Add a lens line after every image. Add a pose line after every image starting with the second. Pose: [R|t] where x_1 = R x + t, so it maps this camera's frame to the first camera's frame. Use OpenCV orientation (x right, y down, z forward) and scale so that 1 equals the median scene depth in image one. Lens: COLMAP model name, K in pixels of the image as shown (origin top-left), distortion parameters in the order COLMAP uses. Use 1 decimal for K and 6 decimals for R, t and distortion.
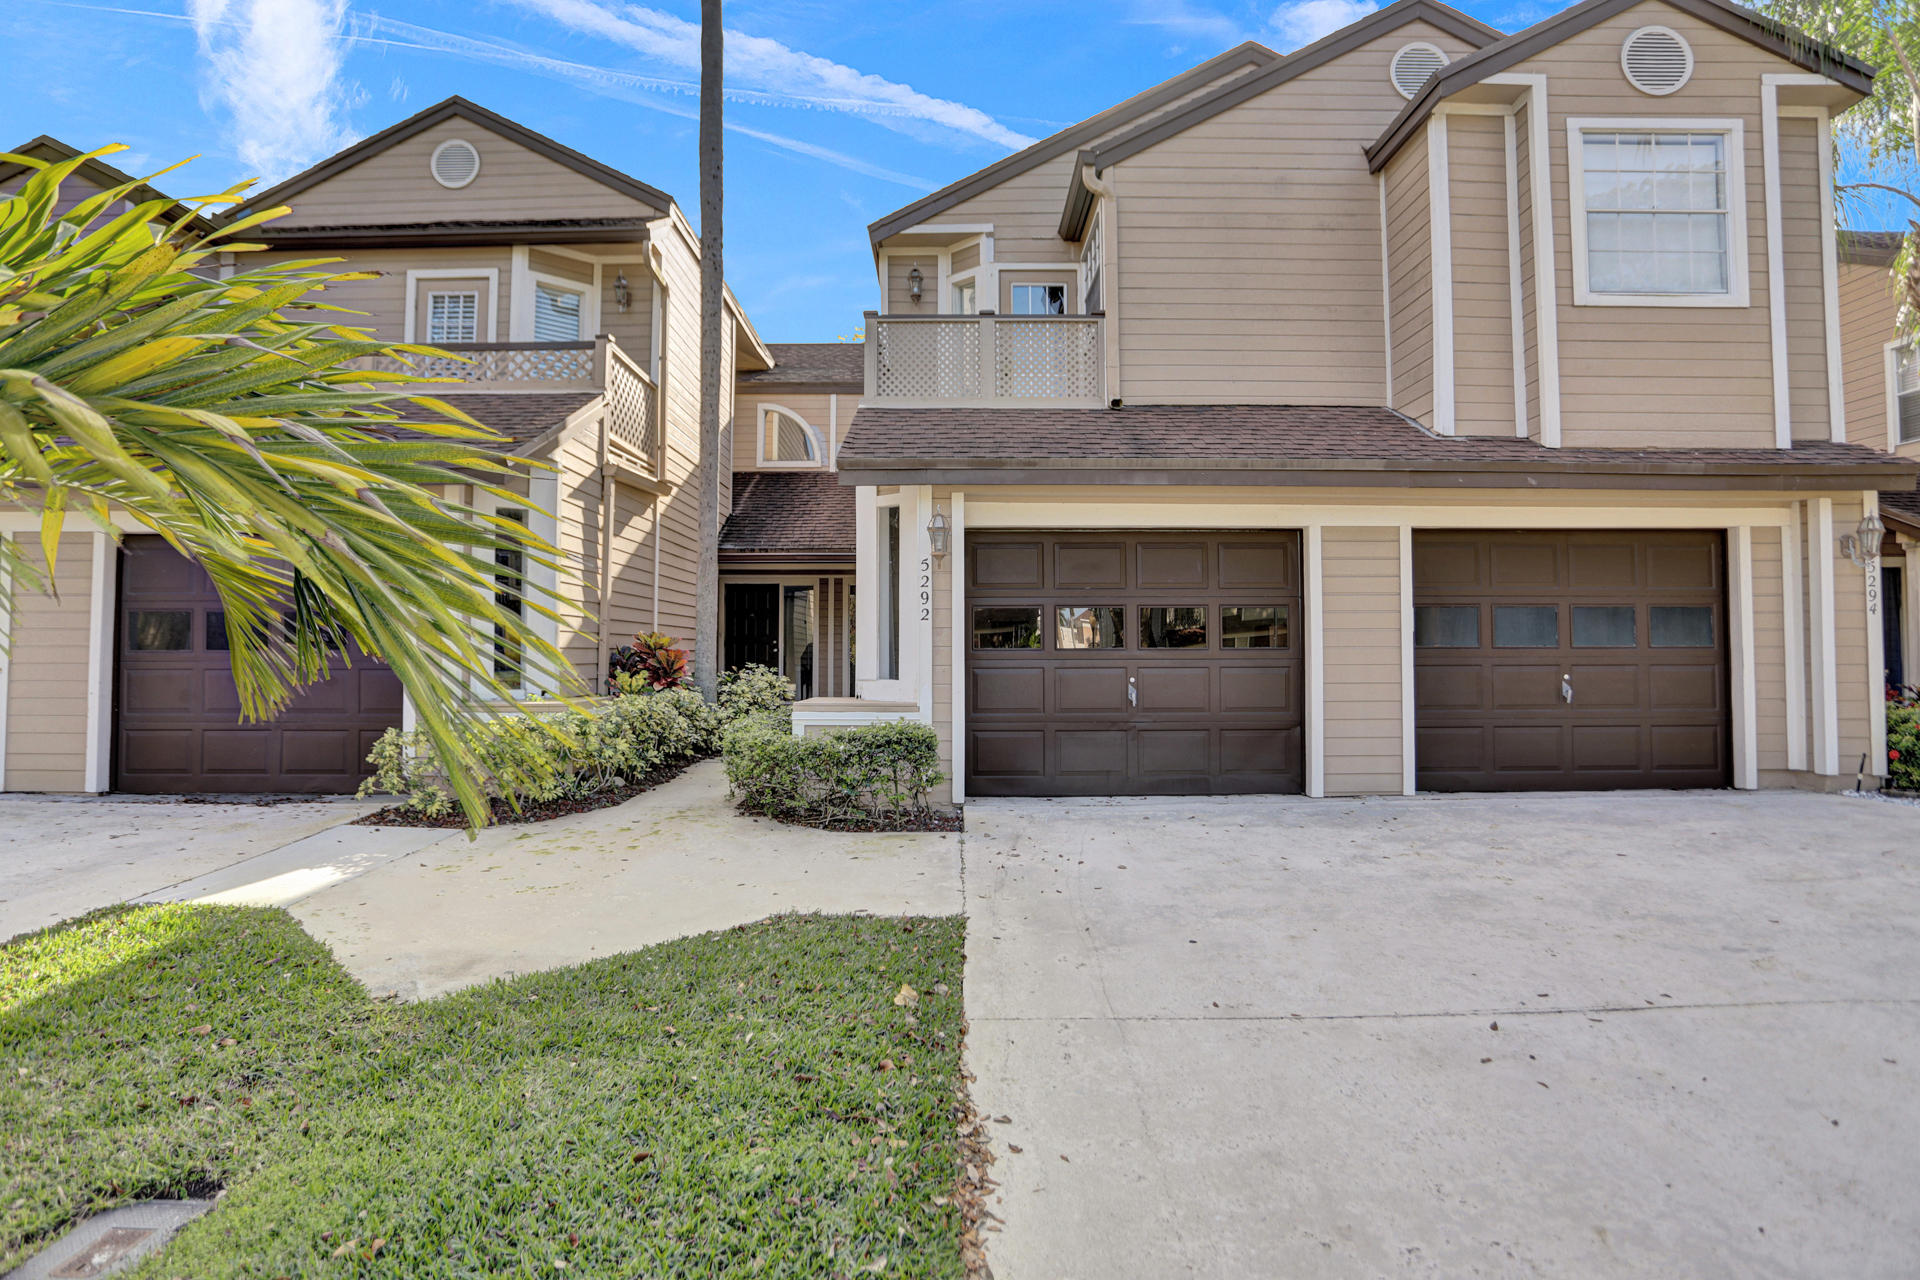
lens RADIAL K [[990.4, 0, 958.9], [0, 990.4, 617.2], [0, 0, 1]] dist [-0.065027, 0.034686]
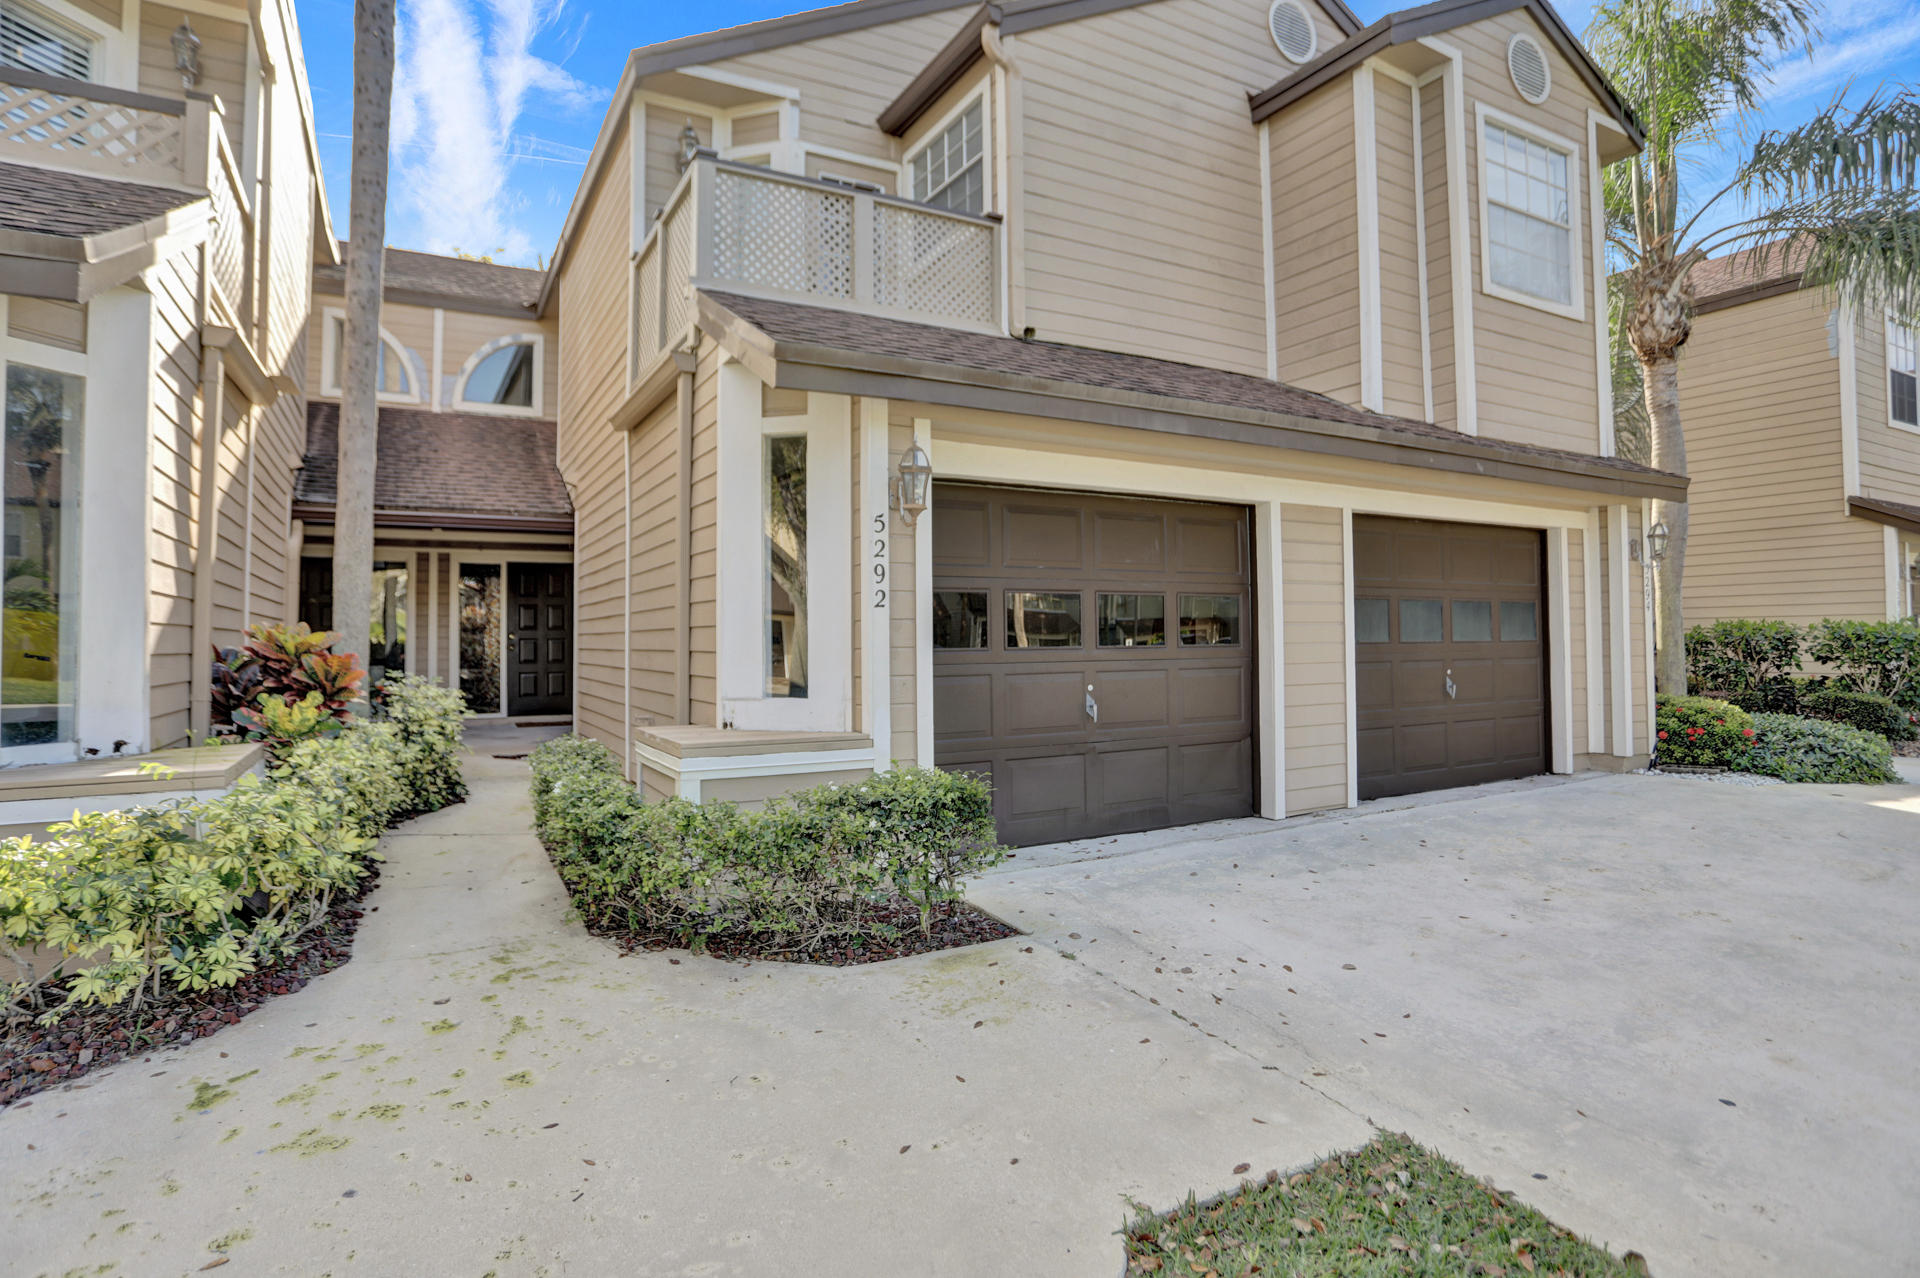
lens RADIAL K [[990.4, 0, 958.9], [0, 990.4, 616.2], [0, 0, 1]] dist [-0.065027, 0.034686]
pose [[0.883046, 0.006019, 0.469248, -0.278641], [-0.008576, 0.999958, 0.003312, 0.005928], [-0.469208, -0.006950, 0.883060, 0.363468]]
